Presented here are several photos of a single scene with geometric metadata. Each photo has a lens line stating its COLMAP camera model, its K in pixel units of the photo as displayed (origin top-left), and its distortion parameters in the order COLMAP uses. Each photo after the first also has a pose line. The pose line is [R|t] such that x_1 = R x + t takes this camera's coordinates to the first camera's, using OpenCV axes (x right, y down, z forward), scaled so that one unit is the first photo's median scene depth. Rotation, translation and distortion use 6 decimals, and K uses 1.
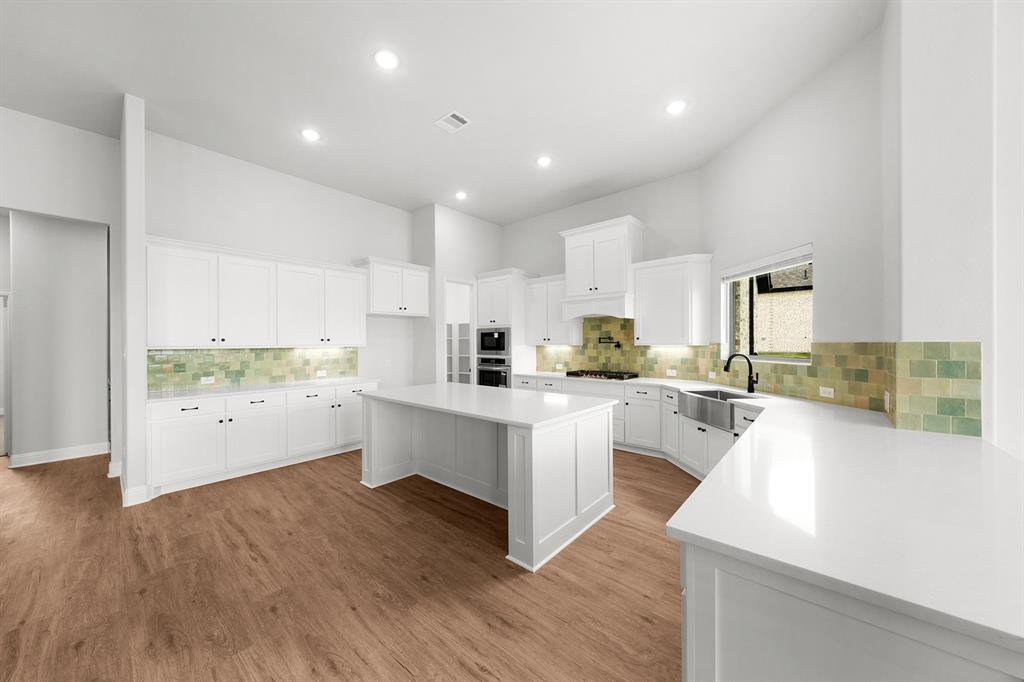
lens RADIAL K [[355.8, 0, 509.6], [0, 355.8, 342.2], [0, 0, 1]] dist [0.007966, -0.000770]
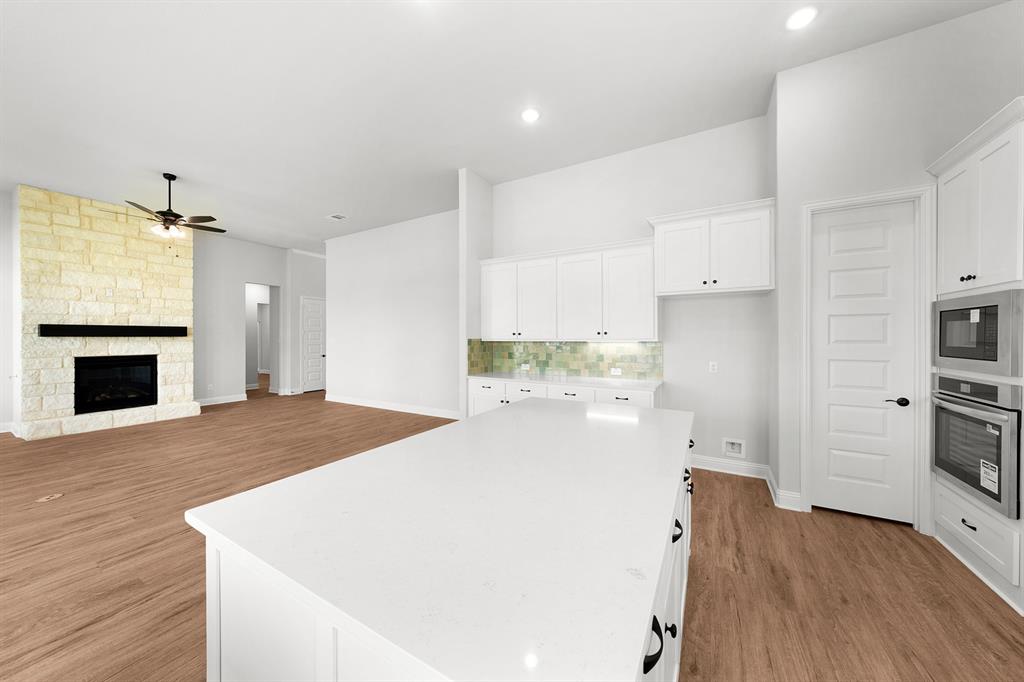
lens RADIAL K [[355.8, 0, 504.0], [0, 355.8, 336.3], [0, 0, 1]] dist [0.007966, -0.000770]
pose [[0.176970, 0.001042, -0.984216, 0.318337], [0.000747, 0.999999, 0.001193, 0.000436], [0.984216, -0.000947, 0.176969, 0.685626]]
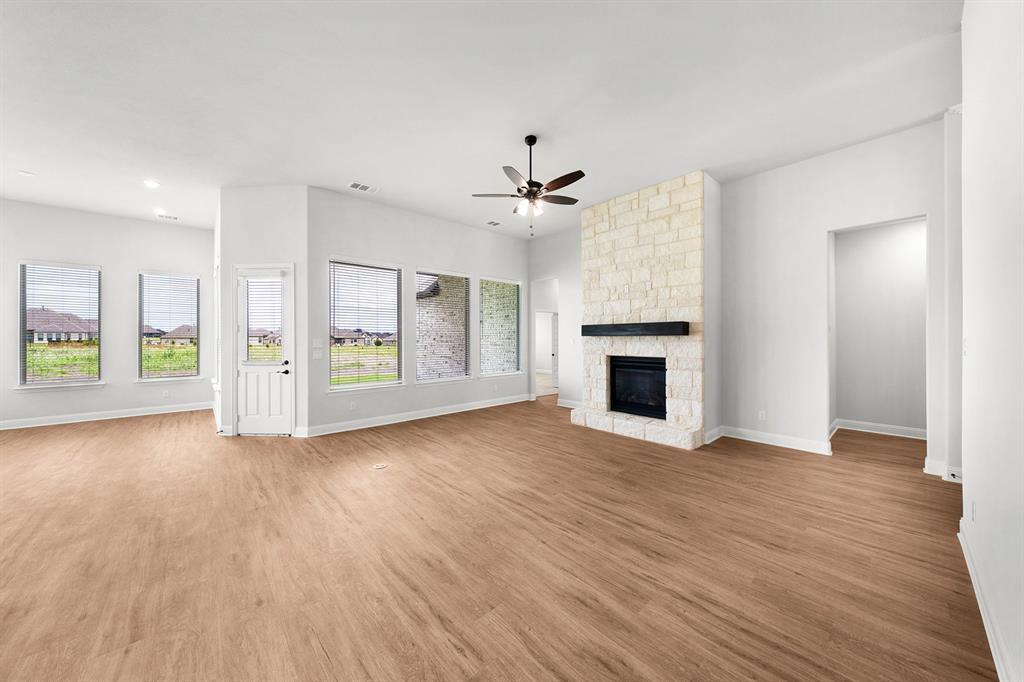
lens RADIAL K [[355.8, 0, 512.5], [0, 355.8, 338.7], [0, 0, 1]] dist [0.007966, -0.000770]
pose [[-0.991987, 0.012222, 0.125745, -1.054737], [0.012962, 0.999903, 0.005065, 0.000724], [-0.125671, 0.006654, -0.992050, 0.770288]]
